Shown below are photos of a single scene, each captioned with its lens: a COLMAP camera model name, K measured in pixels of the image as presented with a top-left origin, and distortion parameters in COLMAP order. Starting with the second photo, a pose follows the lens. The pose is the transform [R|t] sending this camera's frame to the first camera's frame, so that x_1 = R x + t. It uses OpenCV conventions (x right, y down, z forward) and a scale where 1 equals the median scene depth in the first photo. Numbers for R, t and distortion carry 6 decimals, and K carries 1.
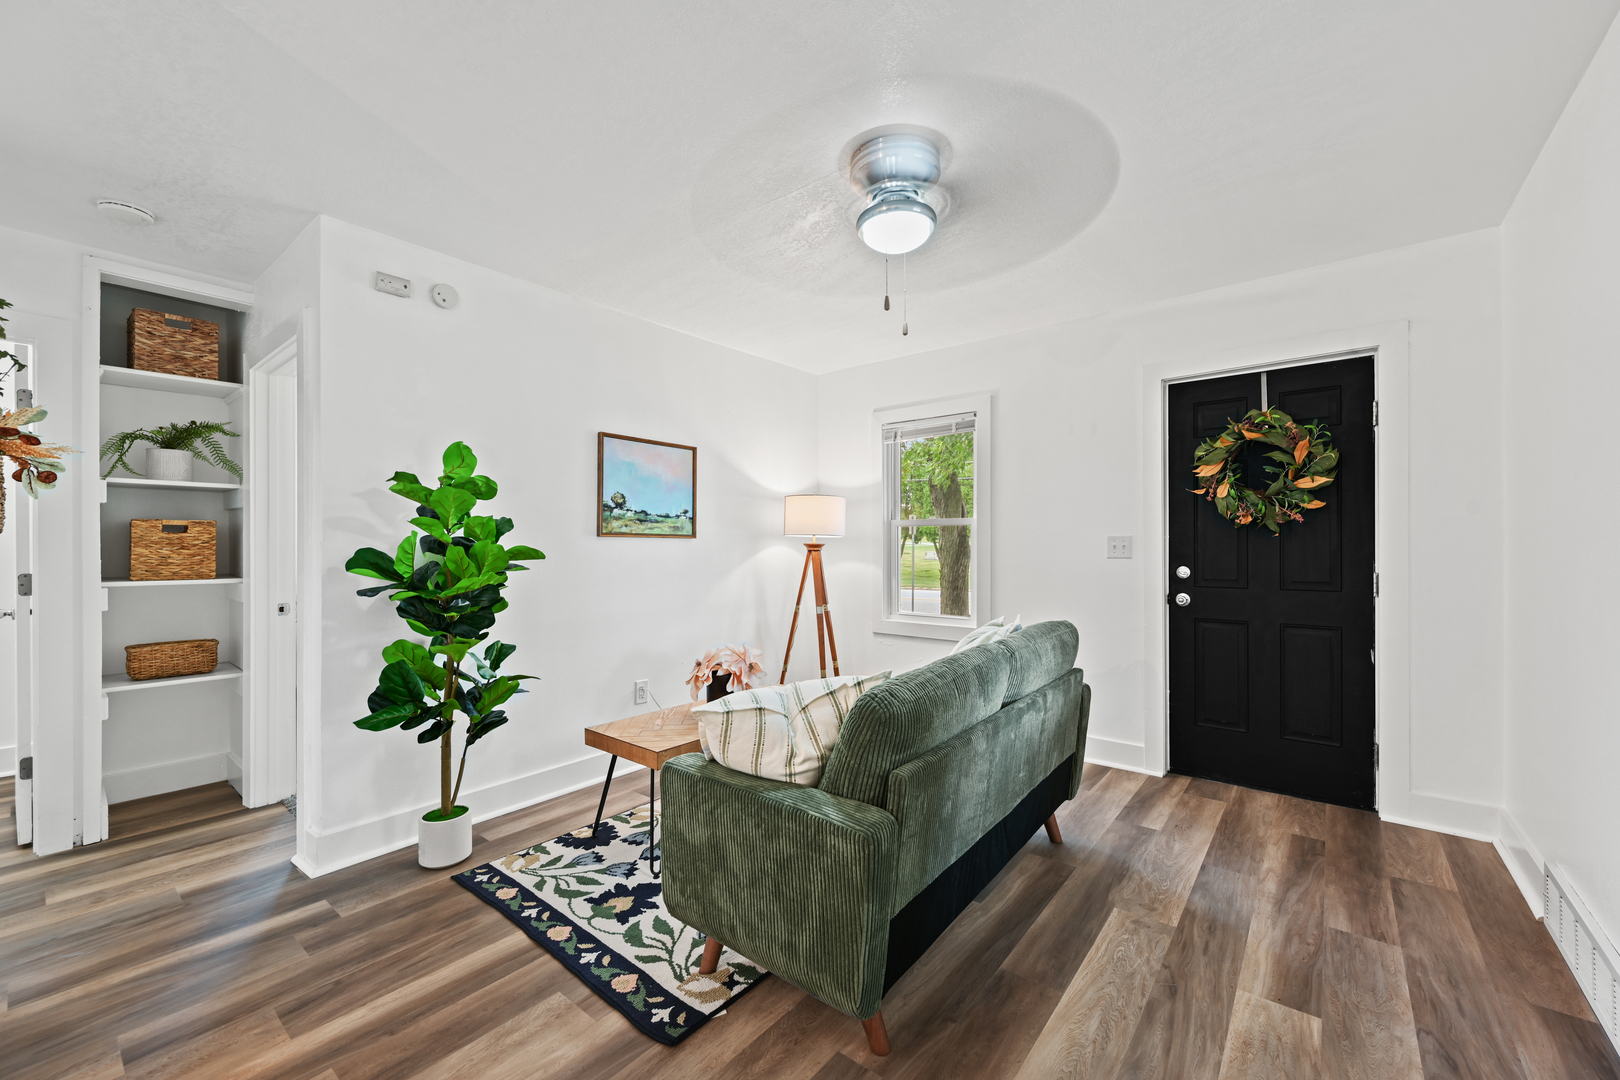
lens RADIAL K [[645.4, 0, 803.5], [0, 645.4, 542.8], [0, 0, 1]] dist [-0.001859, -0.000235]
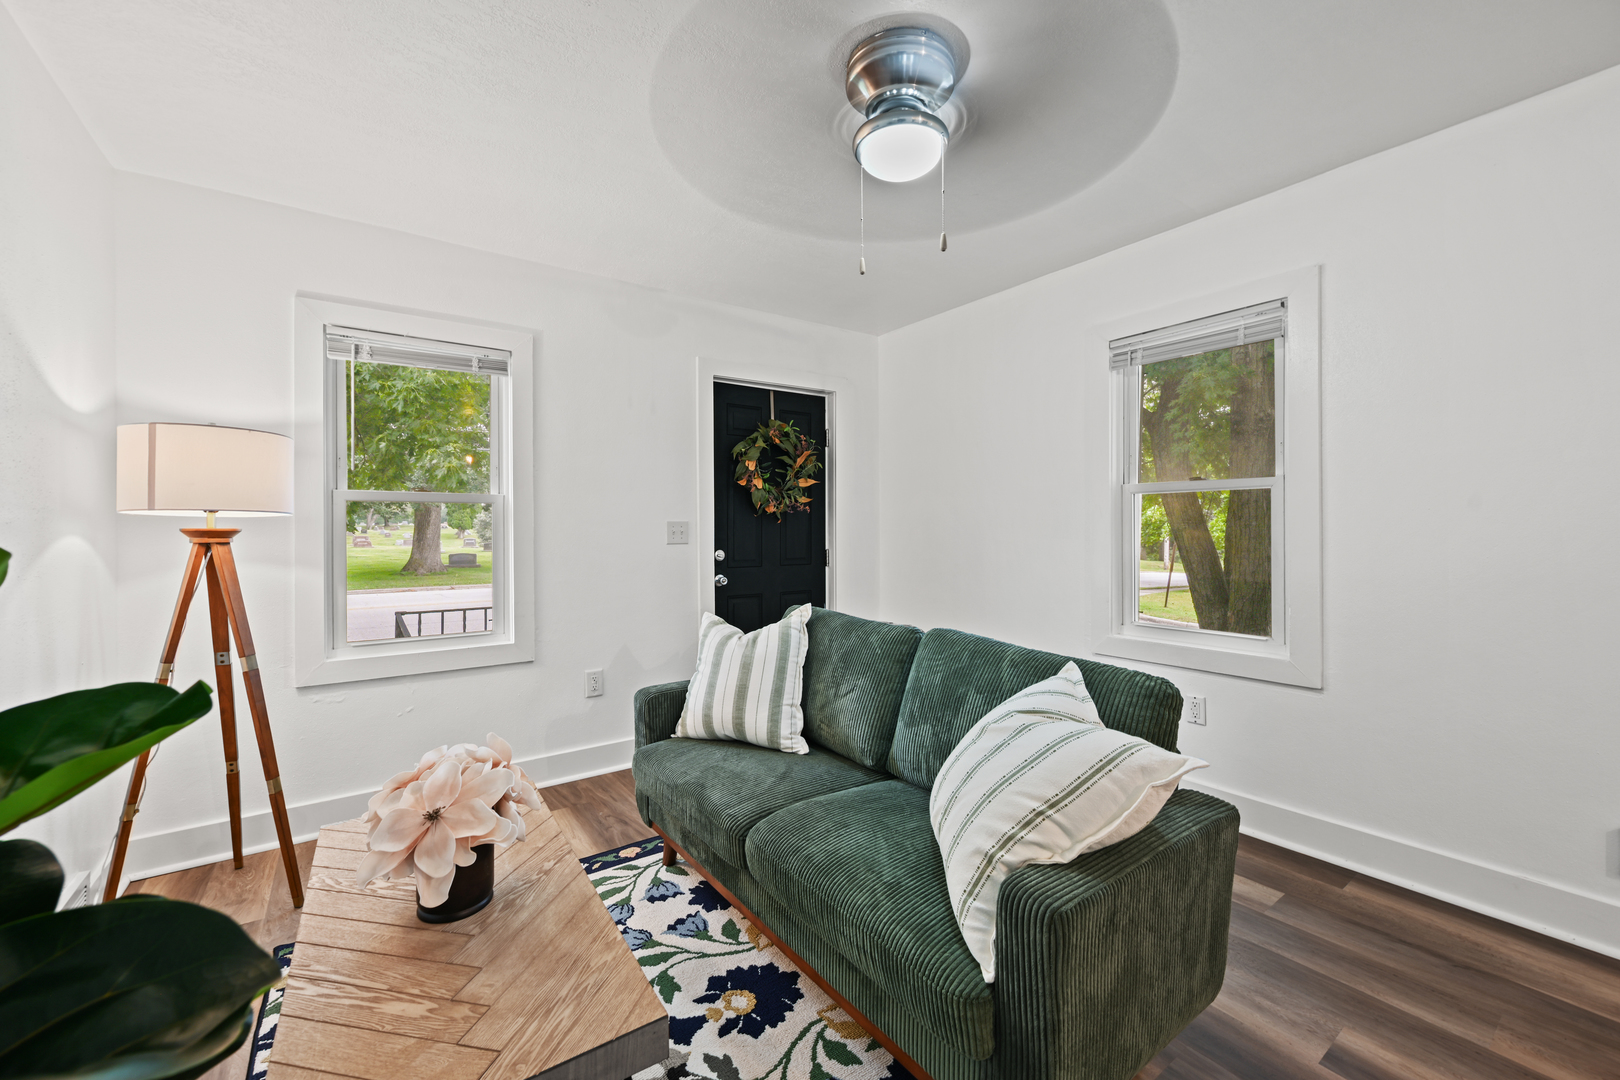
lens RADIAL K [[655.7, 0, 813.6], [0, 655.7, 525.4], [0, 0, 1]] dist [-0.000532, -0.000056]
pose [[0.245896, 0.004697, 0.969285, -0.454471], [-0.001110, 0.999989, -0.004564, -0.000149], [-0.969296, 0.000046, 0.245898, 0.576828]]
